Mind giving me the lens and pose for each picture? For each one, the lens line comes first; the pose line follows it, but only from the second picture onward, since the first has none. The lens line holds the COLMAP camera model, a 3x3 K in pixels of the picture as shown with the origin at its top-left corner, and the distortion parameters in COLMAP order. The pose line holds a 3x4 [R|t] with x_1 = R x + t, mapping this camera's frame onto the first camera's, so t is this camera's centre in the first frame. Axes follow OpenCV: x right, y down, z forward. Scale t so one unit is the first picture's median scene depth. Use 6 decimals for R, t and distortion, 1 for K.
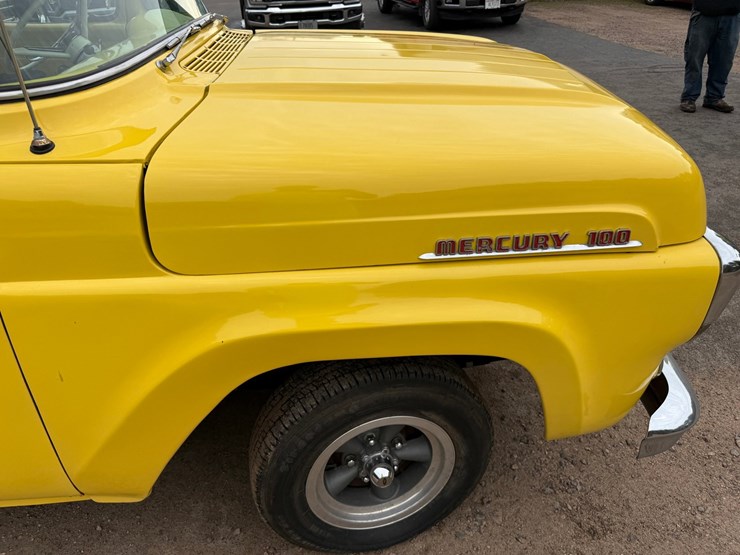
lens RADIAL K [[543.4, 0, 369.5], [0, 543.4, 280.2], [0, 0, 1]] dist [0.022297, -0.034877]
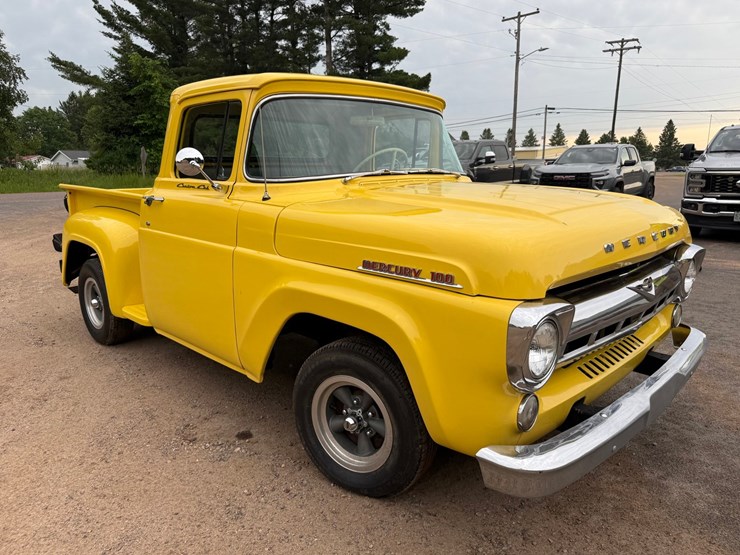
lens RADIAL K [[543.4, 0, 370.4], [0, 543.4, 275.4], [0, 0, 1]] dist [0.022297, -0.034877]
pose [[0.655588, 0.165251, -0.736815, 1.125150], [-0.392817, 0.907973, -0.145875, 0.176191], [0.644902, 0.385067, 0.660170, -0.149578]]
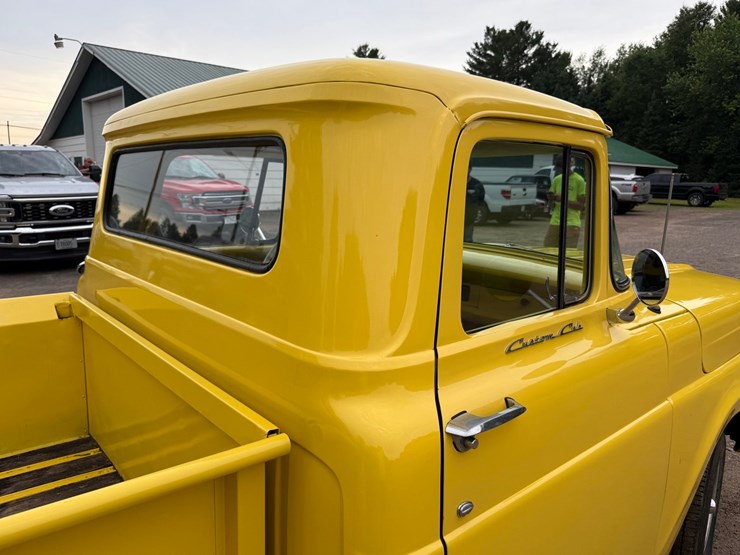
lens RADIAL K [[543.4, 0, 376.2], [0, 543.4, 280.8], [0, 0, 1]] dist [0.022297, -0.034877]
pose [[0.800102, -0.083608, 0.594009, -1.571122], [0.283483, 0.925387, -0.251589, -0.102496], [-0.528653, 0.369688, 0.764105, 0.091751]]
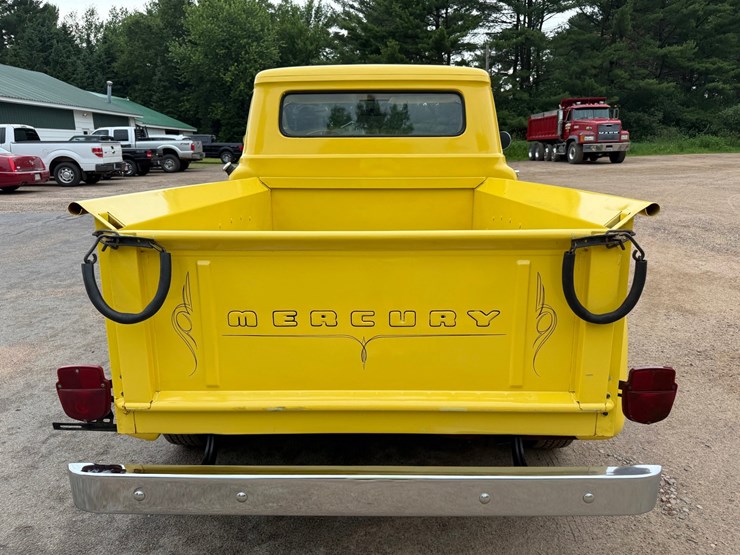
lens RADIAL K [[543.4, 0, 368.7], [0, 543.4, 275.5], [0, 0, 1]] dist [0.022297, -0.034877]
pose [[0.093676, -0.216172, 0.971851, -3.688585], [0.514569, 0.846170, 0.138617, -0.355437], [-0.852316, 0.487099, 0.190502, 0.925516]]
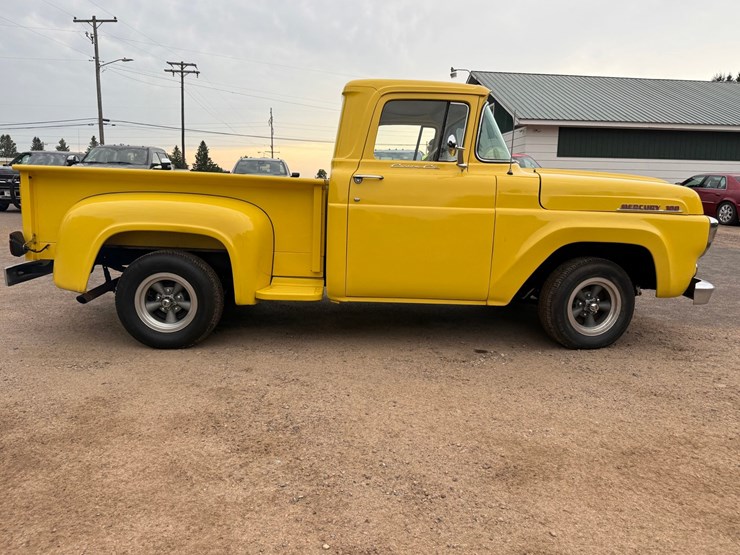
lens RADIAL K [[543.4, 0, 374.2], [0, 543.4, 272.4], [0, 0, 1]] dist [0.022297, -0.034877]
pose [[0.998276, 0.043512, -0.039402, -0.926979], [-0.054947, 0.928828, -0.366415, 1.211236], [0.020654, 0.367948, 0.929617, -1.494477]]
